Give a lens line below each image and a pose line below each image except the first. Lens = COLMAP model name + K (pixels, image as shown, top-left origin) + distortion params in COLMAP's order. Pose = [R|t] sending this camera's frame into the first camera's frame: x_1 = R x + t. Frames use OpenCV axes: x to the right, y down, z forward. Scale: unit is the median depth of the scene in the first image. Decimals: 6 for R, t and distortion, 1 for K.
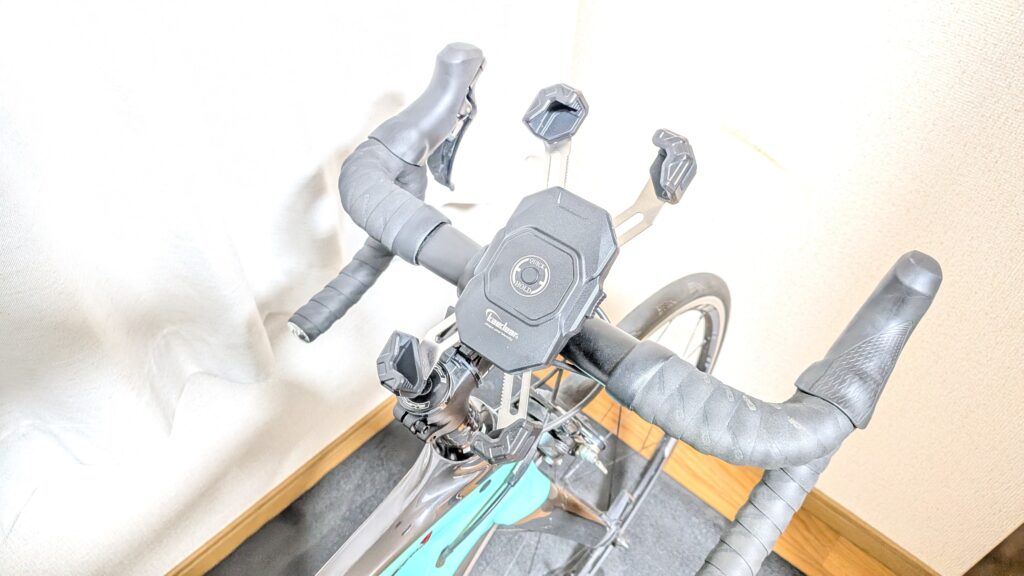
lens RADIAL K [[745.4, 0, 522.4], [0, 745.4, 278.3], [0, 0, 1]] dist [0.051194, -0.084523]
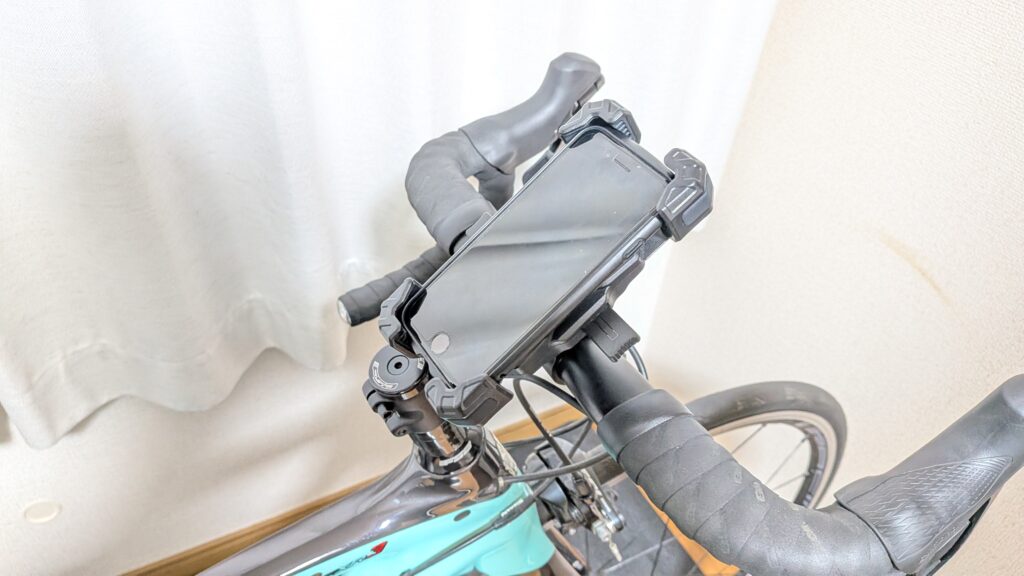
lens RADIAL K [[757.6, 0, 511.9], [0, 757.6, 309.6], [0, 0, 1]] dist [-0.011839, -0.004772]
pose [[0.940070, 0.244865, -0.237296, 0.137441], [-0.264443, 0.962888, -0.054015, 0.064334], [0.215264, 0.113529, 0.969934, 0.097918]]
